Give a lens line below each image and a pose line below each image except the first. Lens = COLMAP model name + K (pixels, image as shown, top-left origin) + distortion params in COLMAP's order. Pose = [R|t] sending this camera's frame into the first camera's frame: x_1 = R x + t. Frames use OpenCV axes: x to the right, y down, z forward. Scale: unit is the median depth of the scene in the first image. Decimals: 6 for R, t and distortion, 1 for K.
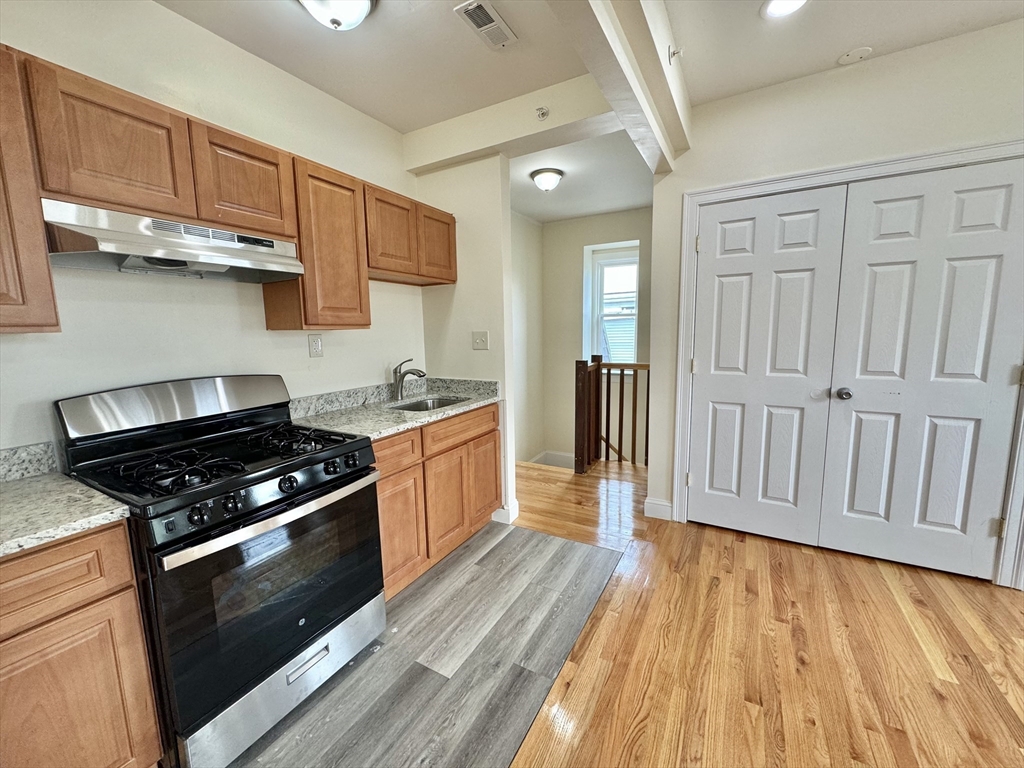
lens RADIAL K [[408.4, 0, 511.6], [0, 408.4, 383.1], [0, 0, 1]] dist [-0.000511, -0.000040]
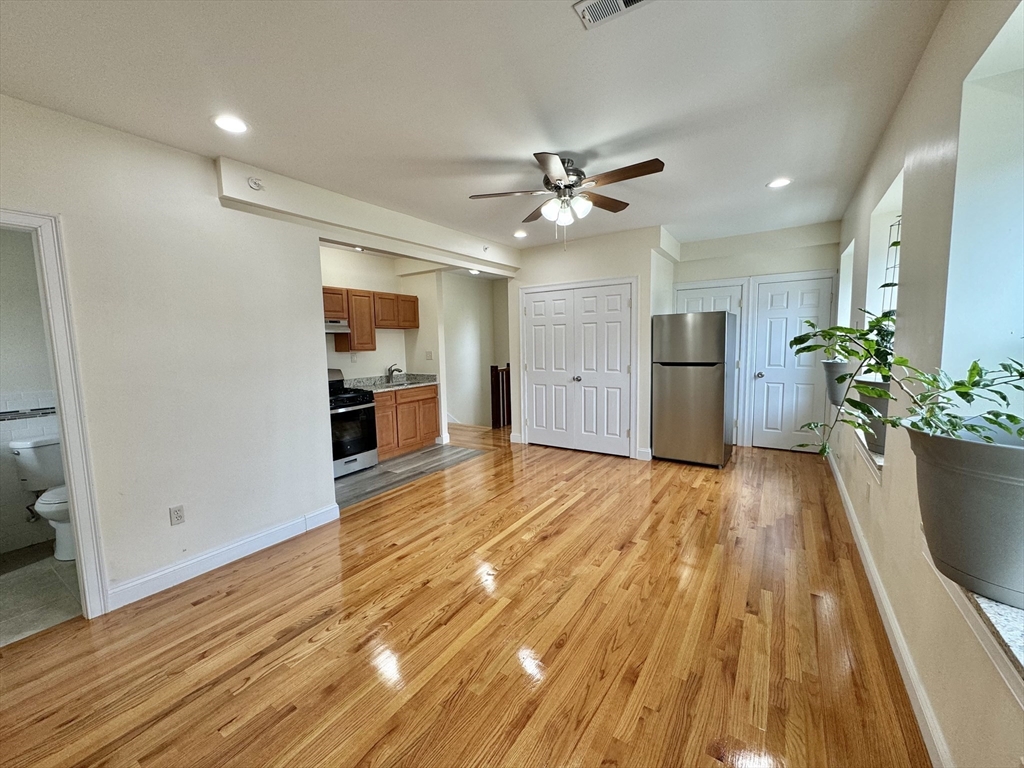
lens RADIAL K [[408.4, 0, 512.8], [0, 408.4, 383.2], [0, 0, 1]] dist [-0.000511, -0.000040]
pose [[0.997623, 0.003556, -0.068821, 0.630418], [-0.005556, 0.999567, -0.028881, 0.123837], [0.068689, 0.029194, 0.997211, -1.351243]]
